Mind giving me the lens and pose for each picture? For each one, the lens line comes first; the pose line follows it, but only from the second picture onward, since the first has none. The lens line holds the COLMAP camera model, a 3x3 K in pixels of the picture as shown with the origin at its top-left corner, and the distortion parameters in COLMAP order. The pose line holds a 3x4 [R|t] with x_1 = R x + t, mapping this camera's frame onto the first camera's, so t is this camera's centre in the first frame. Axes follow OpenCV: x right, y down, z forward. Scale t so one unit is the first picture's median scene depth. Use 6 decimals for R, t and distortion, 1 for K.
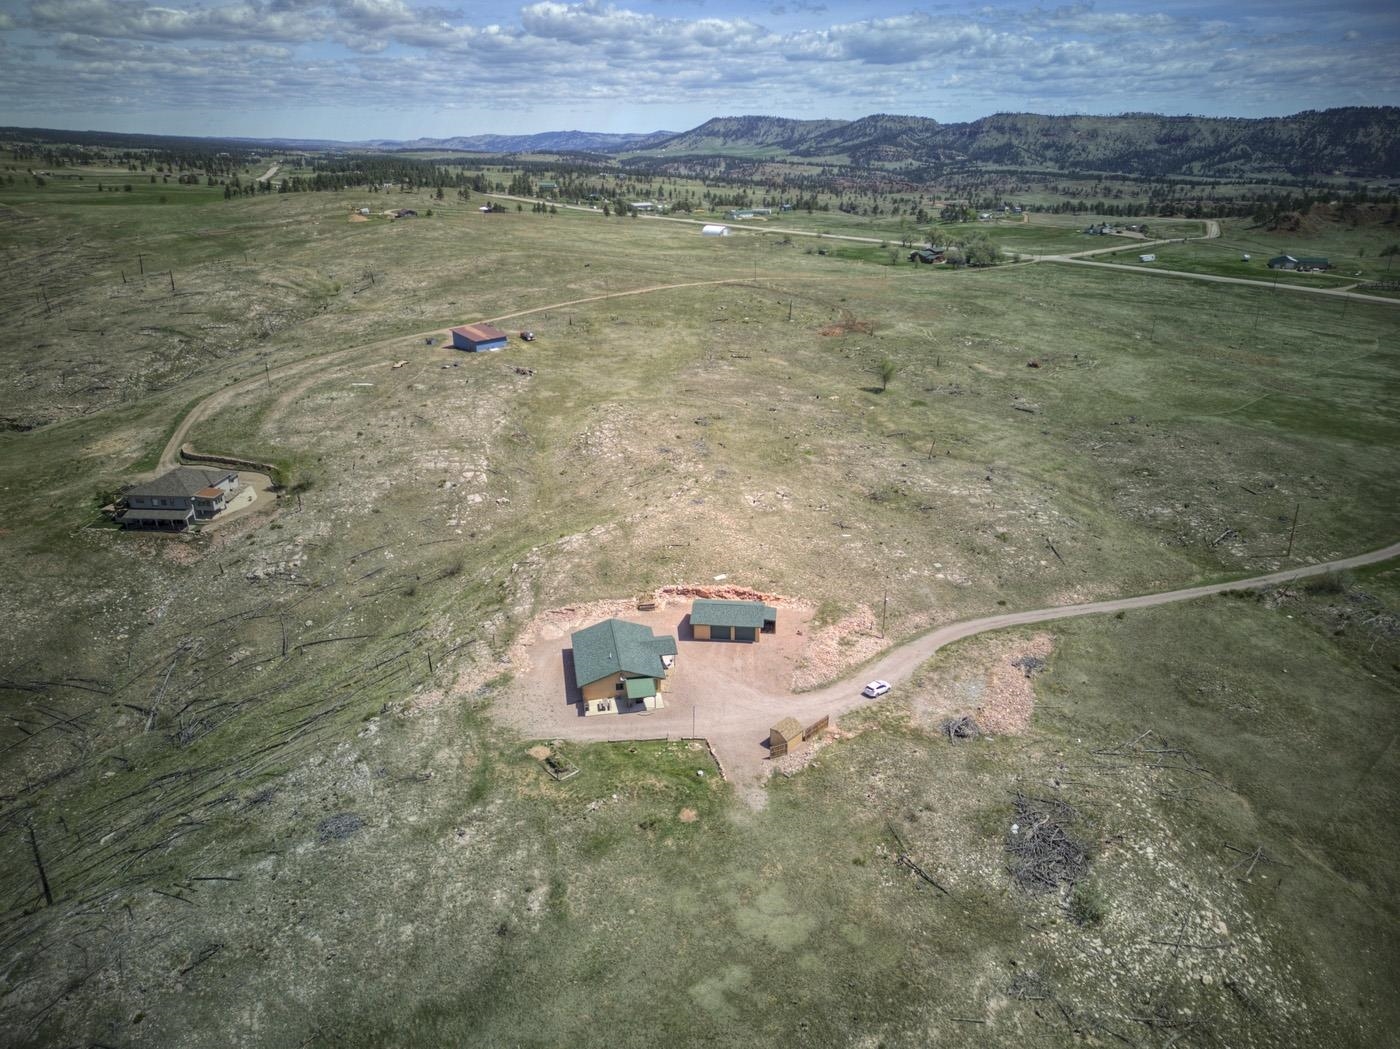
lens RADIAL K [[973.0, 0, 694.3], [0, 973.0, 515.7], [0, 0, 1]] dist [0.085279, -0.079470]
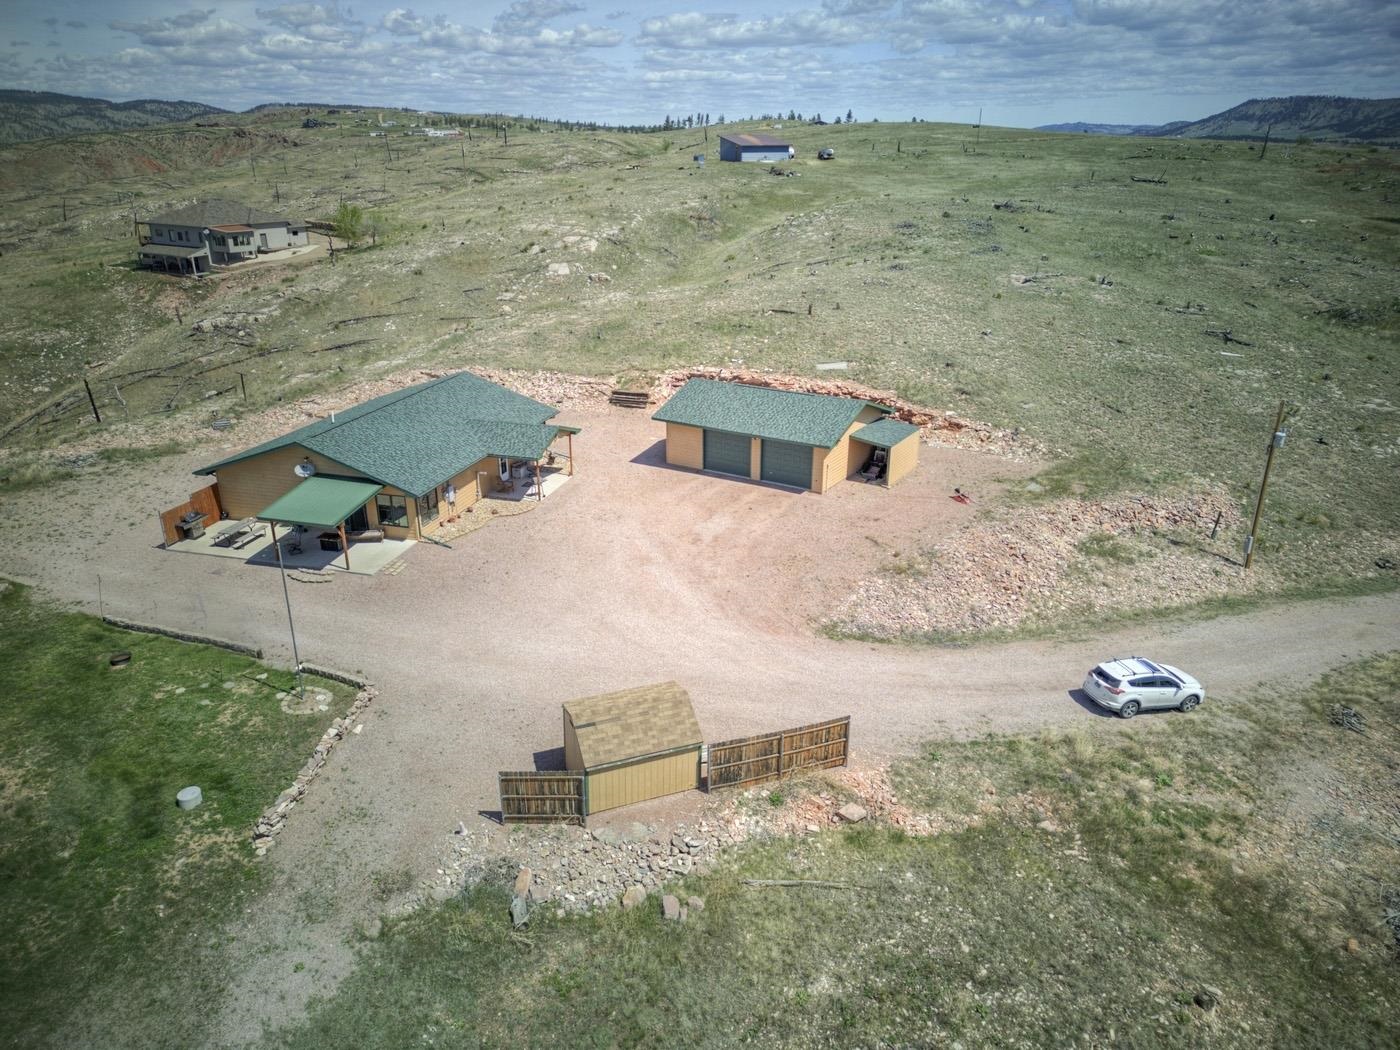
lens RADIAL K [[973.0, 0, 694.3], [0, 973.0, 516.2], [0, 0, 1]] dist [0.085279, -0.079470]
pose [[0.896084, 0.159799, -0.414123, 0.171476], [-0.157912, 0.986681, 0.039041, 0.131571], [0.414846, 0.030411, 0.909383, 0.662978]]
